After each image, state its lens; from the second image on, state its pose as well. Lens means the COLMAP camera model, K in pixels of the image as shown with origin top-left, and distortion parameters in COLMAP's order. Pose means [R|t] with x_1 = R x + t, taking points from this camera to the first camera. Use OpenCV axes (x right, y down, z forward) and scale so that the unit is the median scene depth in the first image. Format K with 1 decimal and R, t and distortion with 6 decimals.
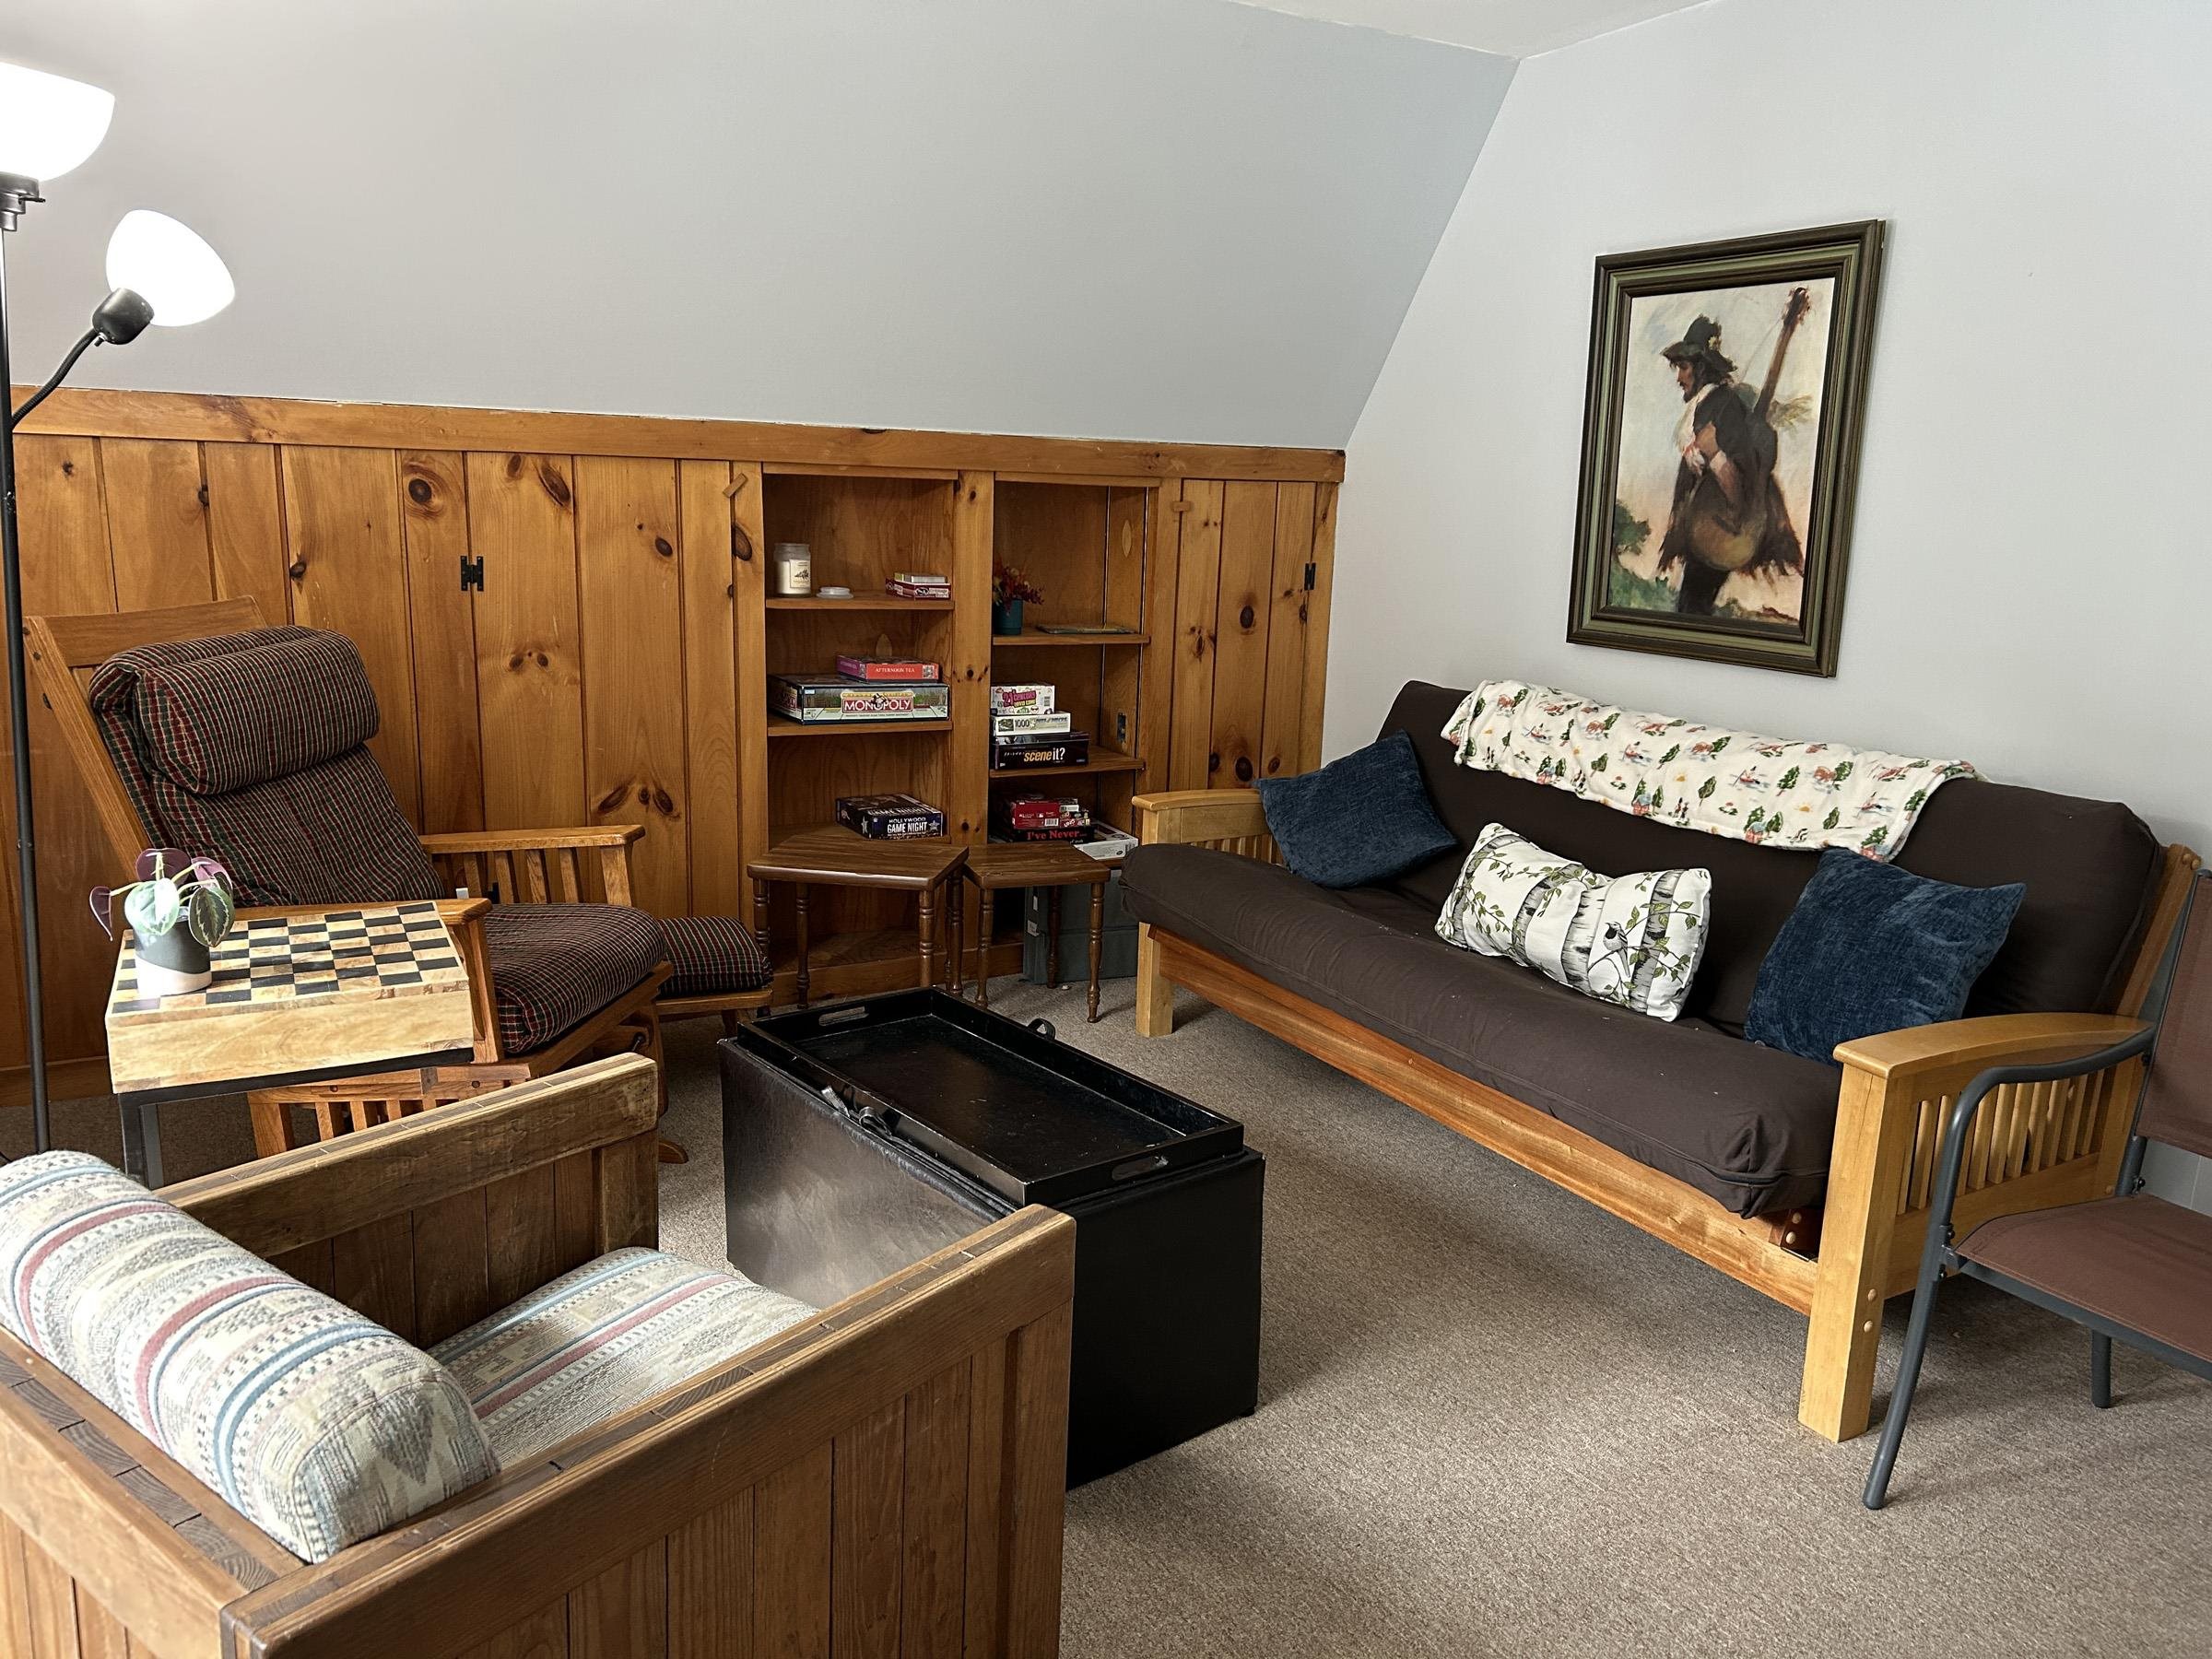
lens RADIAL K [[1657.3, 0, 1114.8], [0, 1657.3, 823.2], [0, 0, 1]] dist [0.028608, -0.007310]
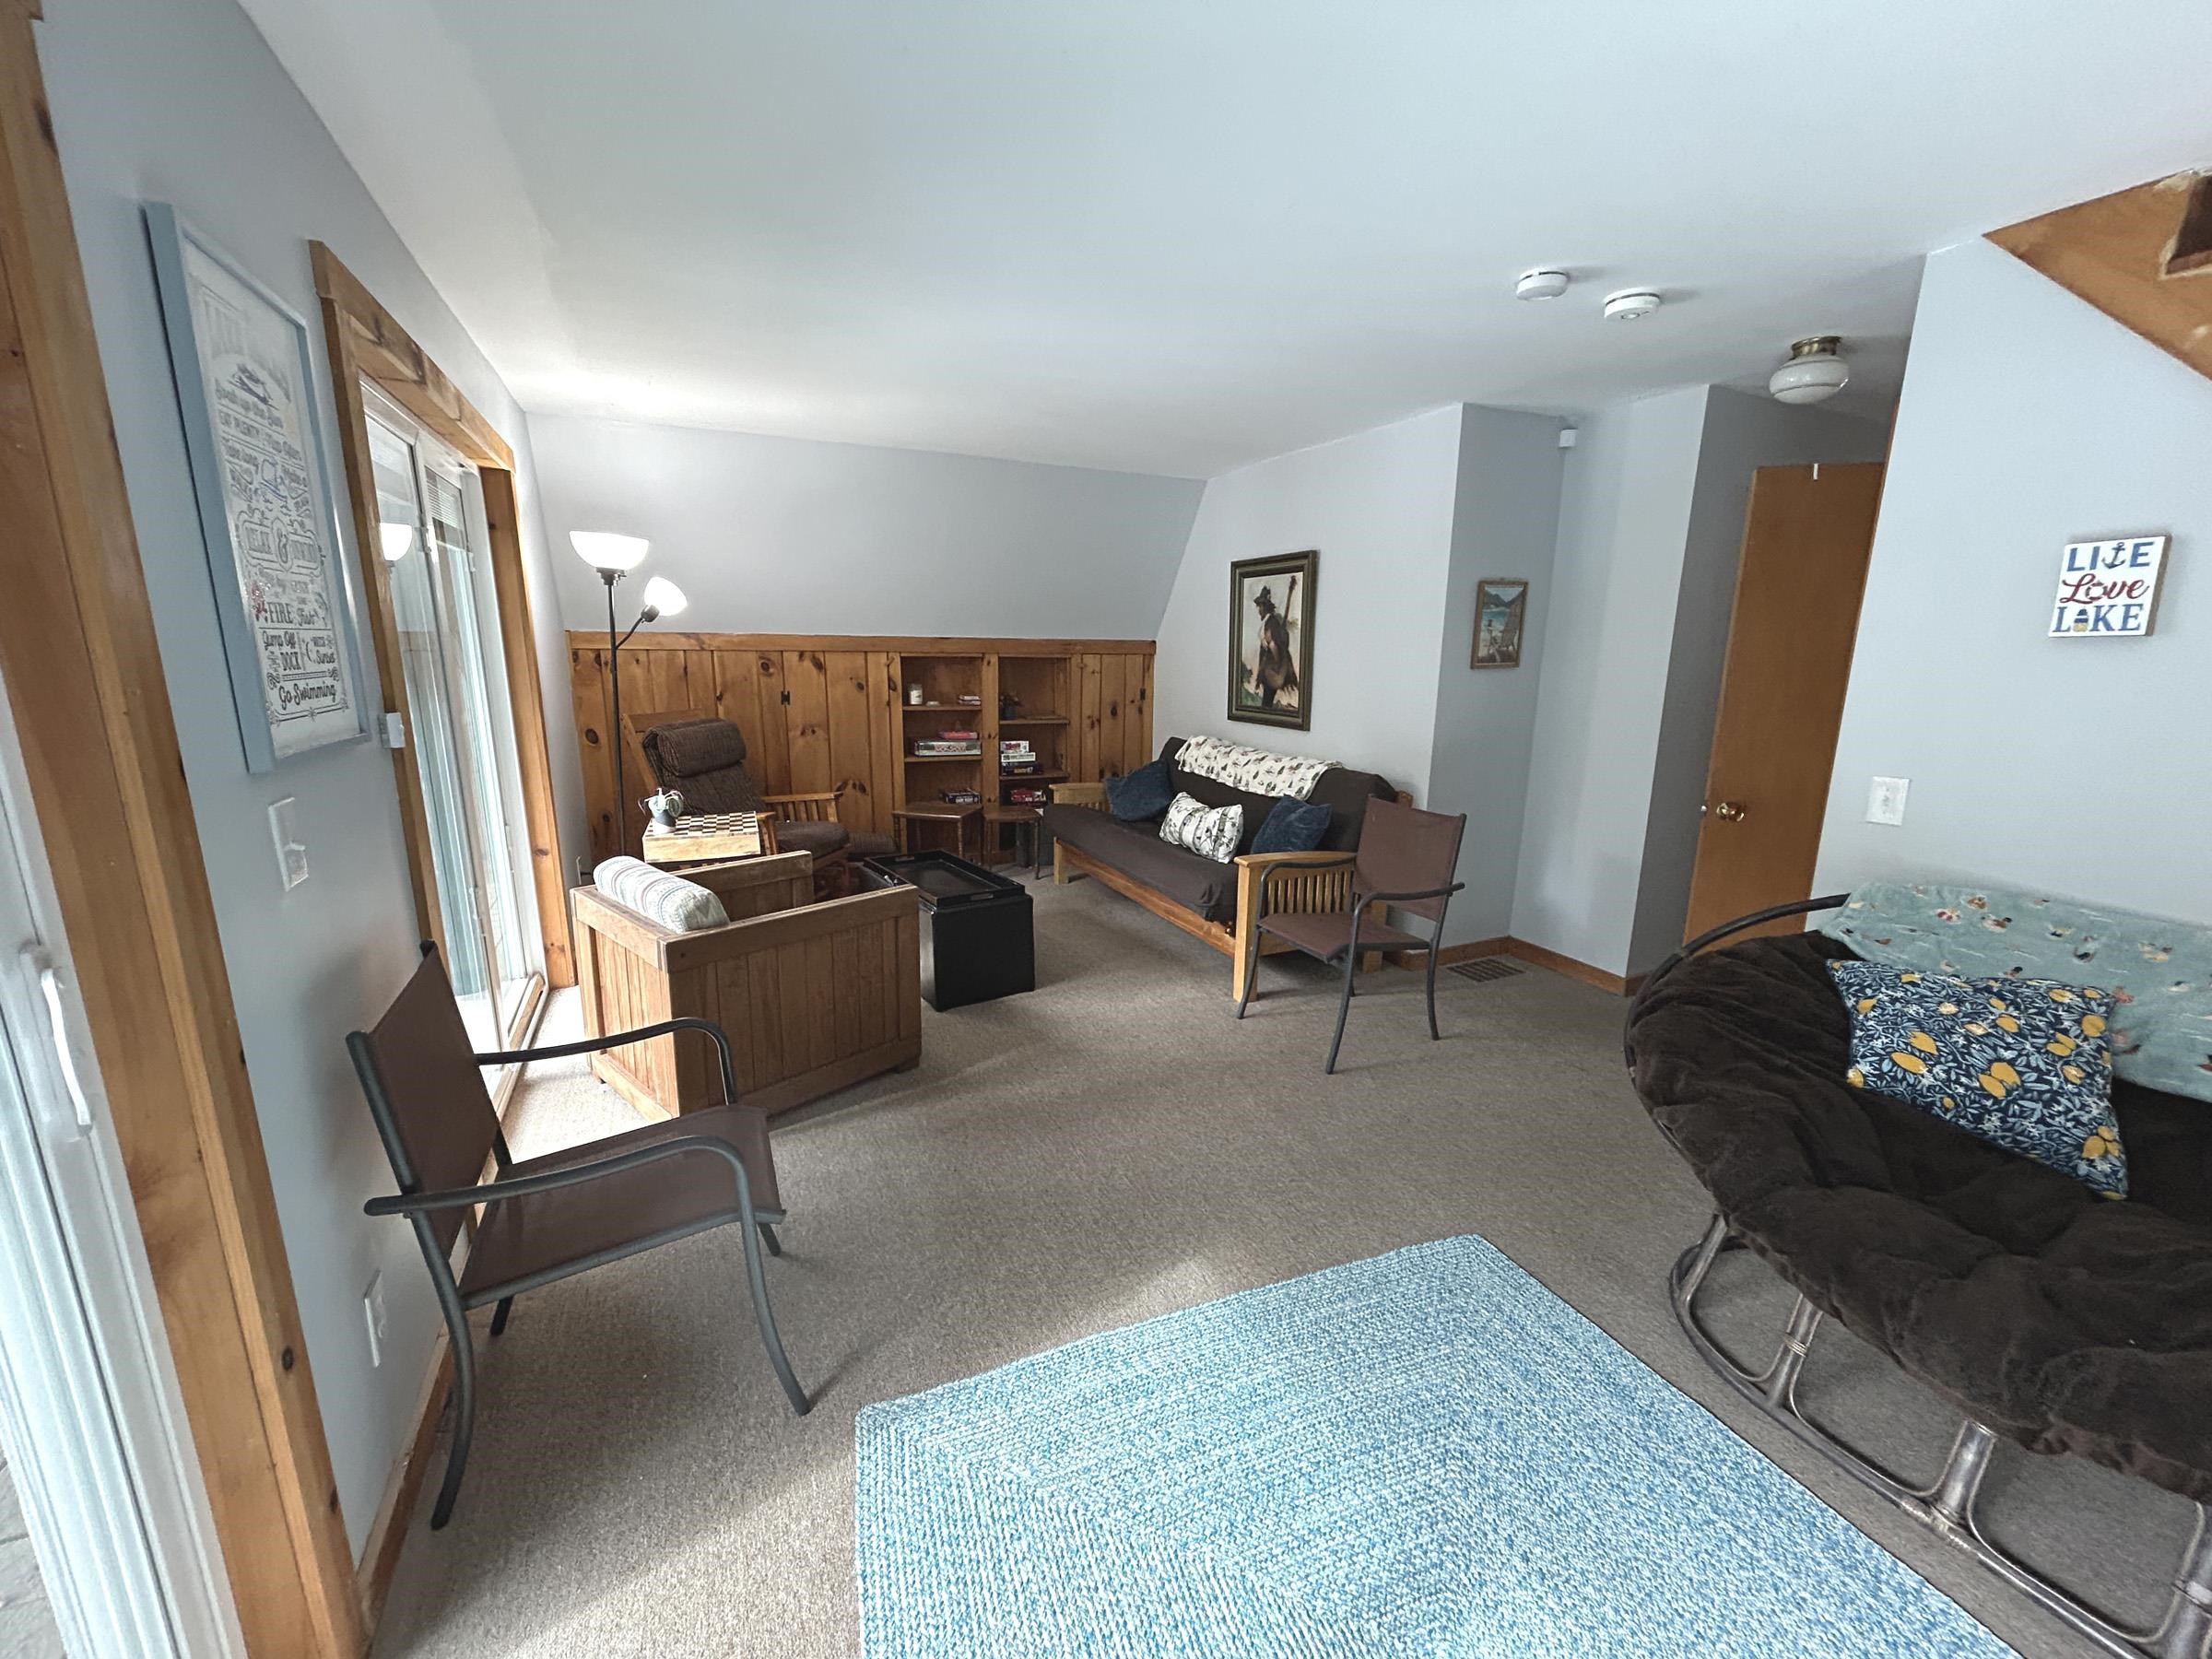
lens RADIAL K [[889.0, 0, 1106.0], [0, 889.0, 829.5], [0, 0, 1]] dist [0.000982, -0.000047]
pose [[0.996139, -0.002228, -0.087767, 0.234316], [0.001872, 0.999990, -0.004143, 0.062204], [0.087775, 0.003962, 0.996132, -0.335540]]
